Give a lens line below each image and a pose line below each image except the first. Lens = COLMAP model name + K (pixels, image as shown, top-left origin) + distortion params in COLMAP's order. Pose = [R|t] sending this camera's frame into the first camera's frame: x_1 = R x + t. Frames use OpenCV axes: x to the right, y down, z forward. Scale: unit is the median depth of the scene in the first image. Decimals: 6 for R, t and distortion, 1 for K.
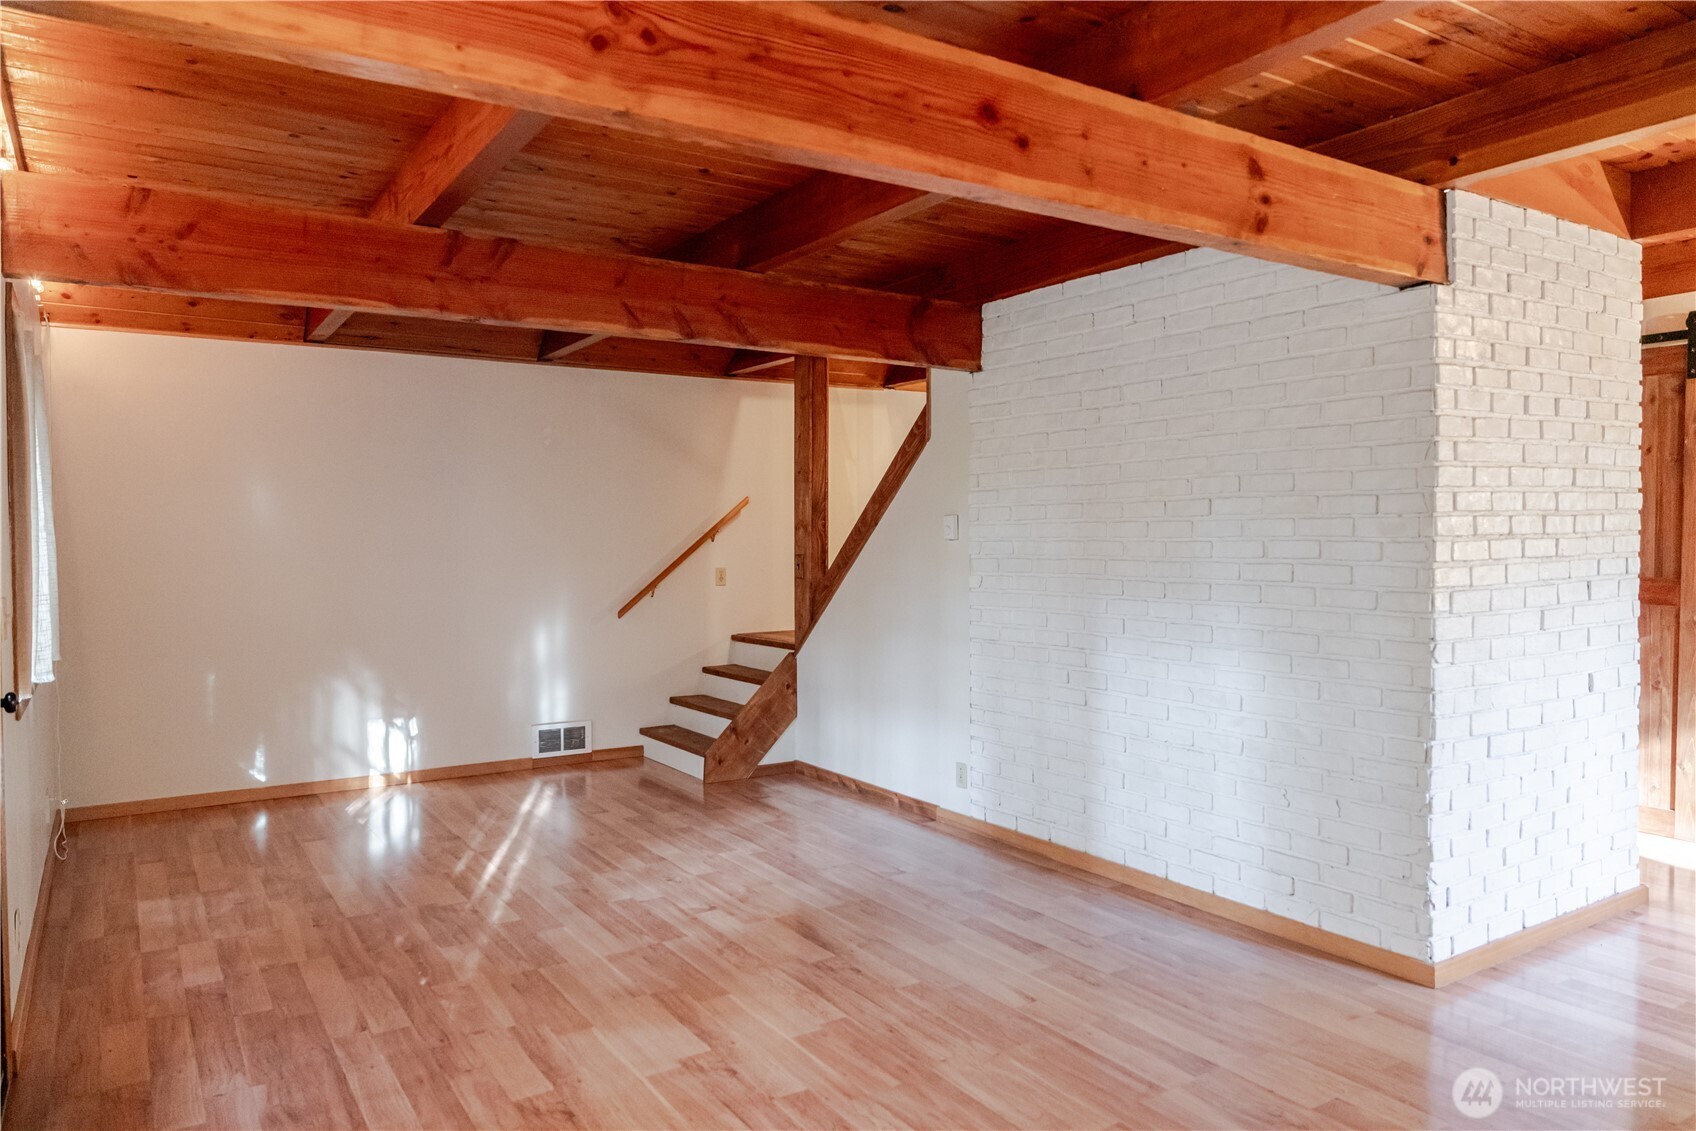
lens RADIAL K [[1143.0, 0, 848.3], [0, 1143.0, 558.1], [0, 0, 1]] dist [-0.005399, -0.001629]
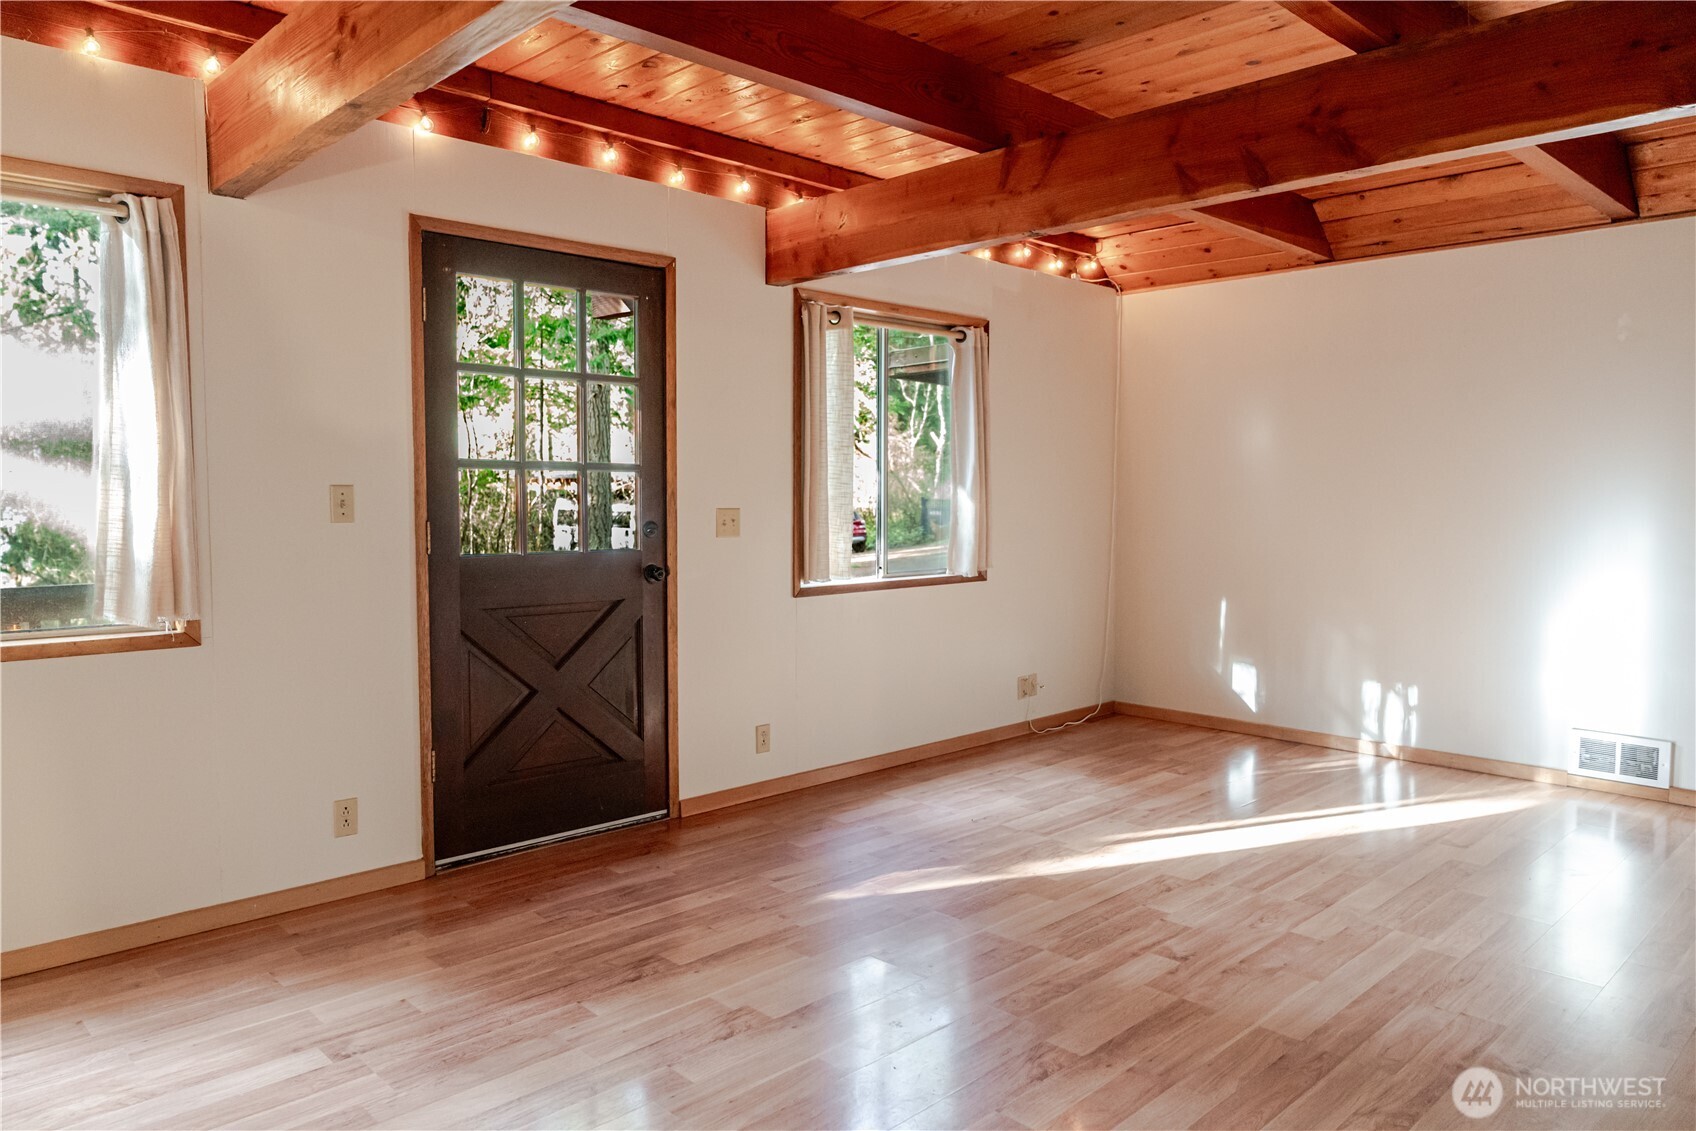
lens RADIAL K [[1143.0, 0, 844.9], [0, 1143.0, 568.2], [0, 0, 1]] dist [-0.005399, -0.001629]
pose [[0.188740, 0.072342, -0.979359, 0.543644], [-0.019897, 0.997360, 0.069838, 0.002238], [0.981826, 0.006305, 0.189681, 0.623830]]
